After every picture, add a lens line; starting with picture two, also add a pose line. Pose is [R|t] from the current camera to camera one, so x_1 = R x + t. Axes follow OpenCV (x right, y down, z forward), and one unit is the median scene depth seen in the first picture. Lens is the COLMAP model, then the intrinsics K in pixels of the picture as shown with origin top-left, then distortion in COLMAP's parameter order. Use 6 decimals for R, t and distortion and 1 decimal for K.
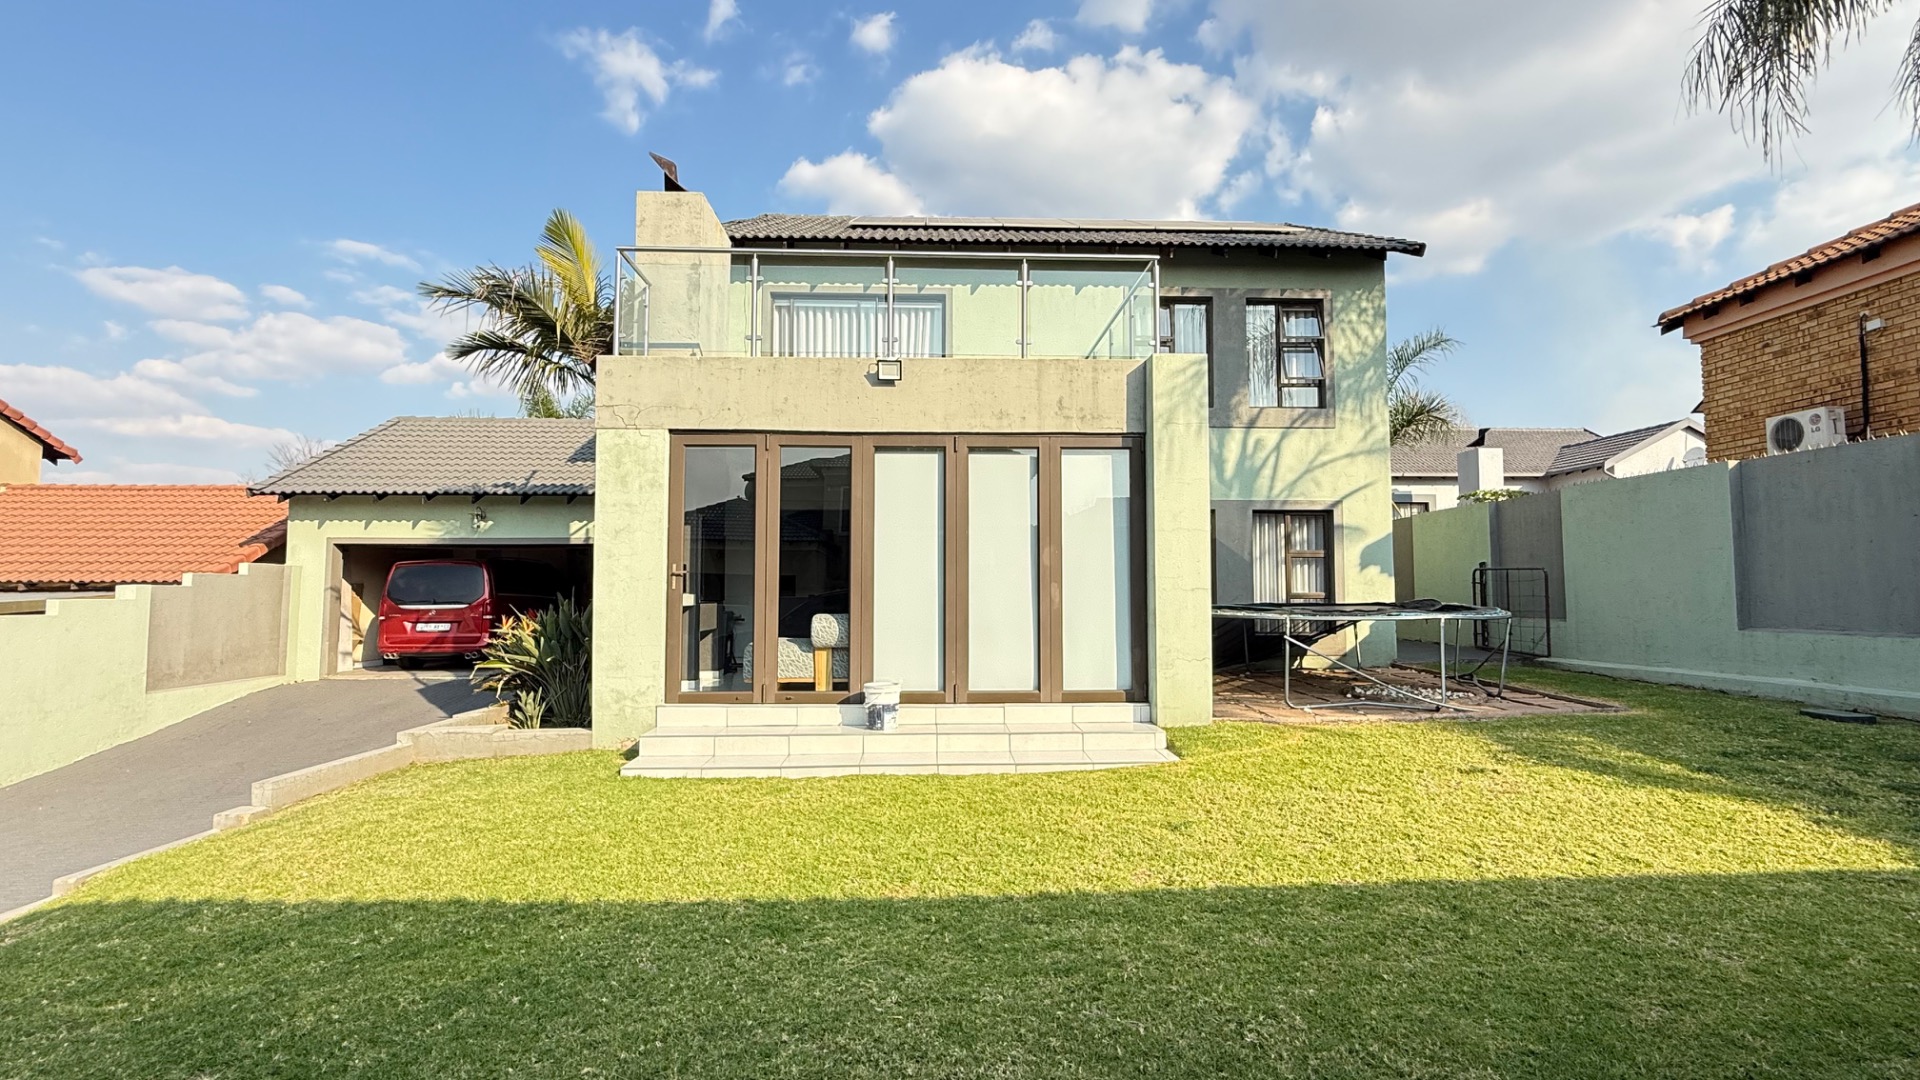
lens RADIAL K [[881.1, 0, 959.9], [0, 881.1, 537.5], [0, 0, 1]] dist [-0.000452, -0.000034]
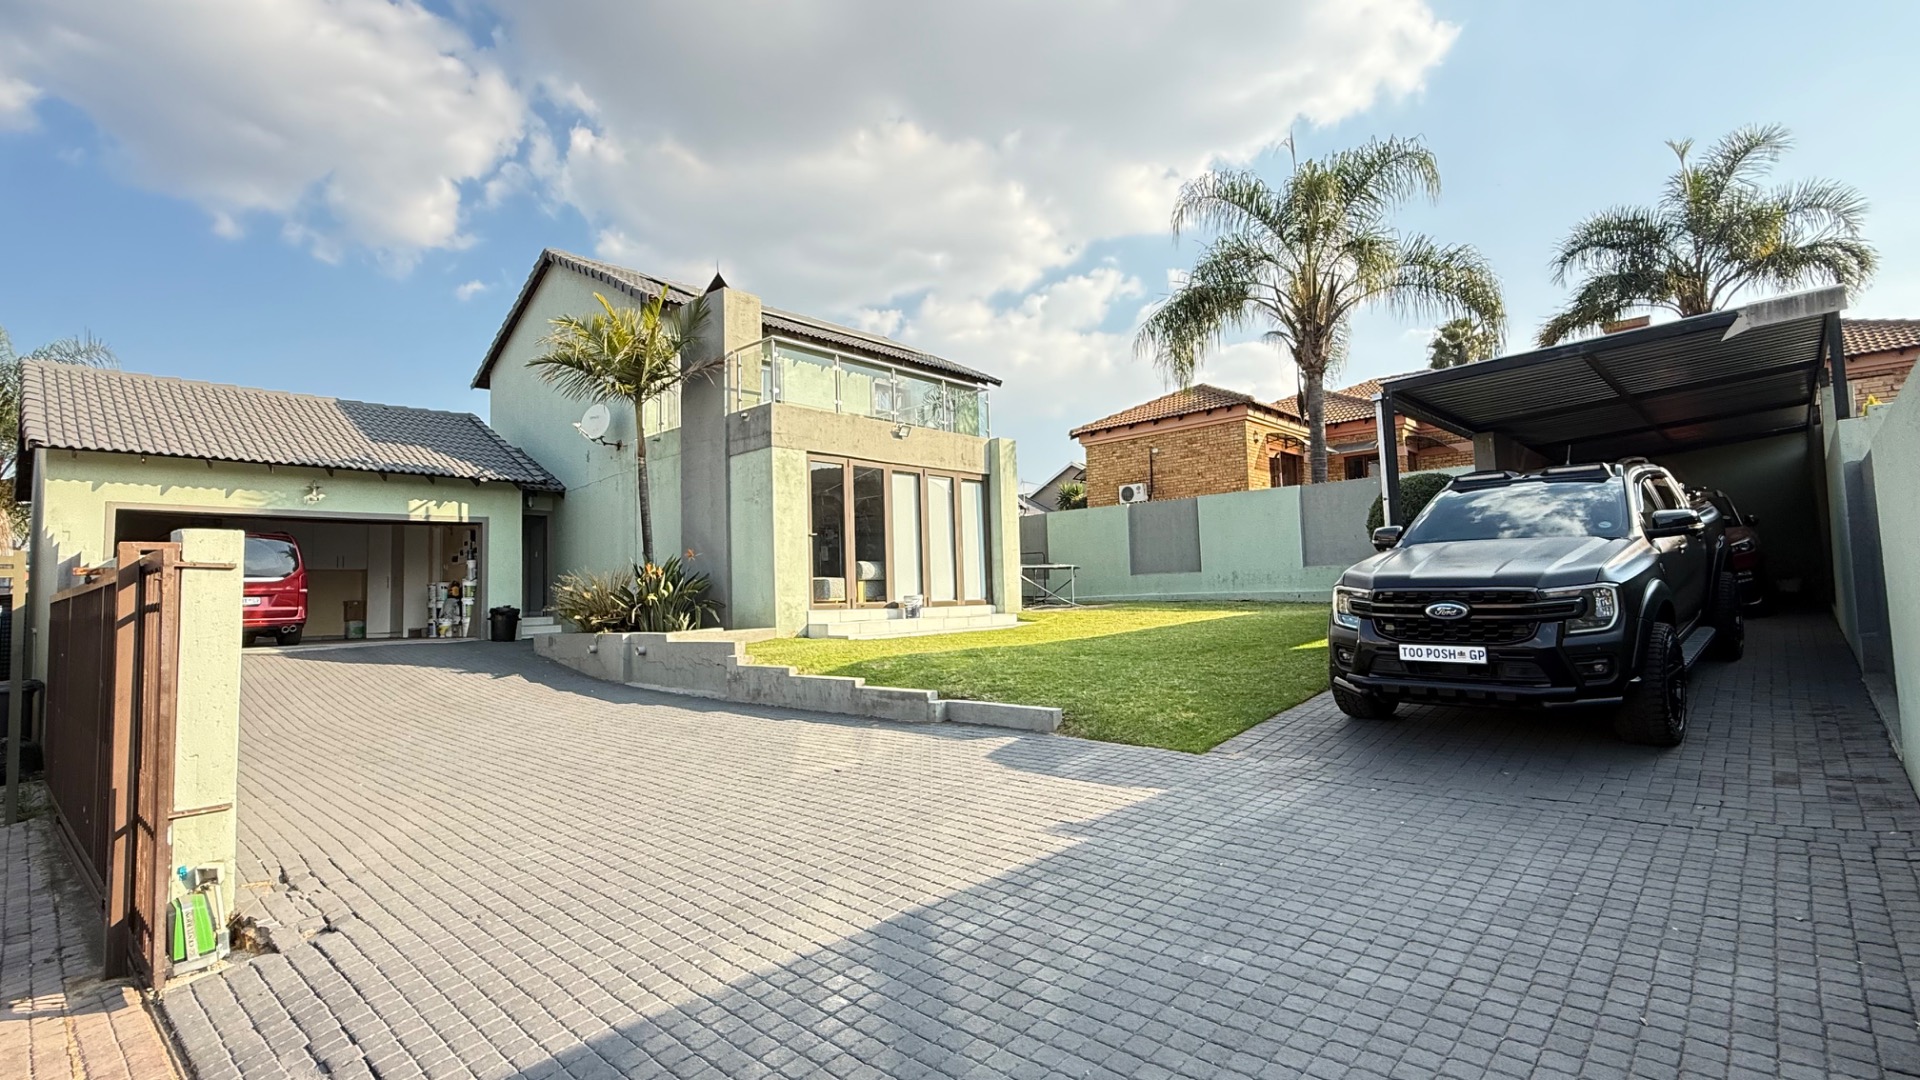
lens RADIAL K [[881.1, 0, 957.7], [0, 881.1, 537.5], [0, 0, 1]] dist [-0.000452, -0.000034]
pose [[0.708519, 0.029365, 0.705080, -1.127229], [-0.013409, 0.999514, -0.028154, 0.076090], [-0.705564, 0.010494, 0.708569, -0.353375]]
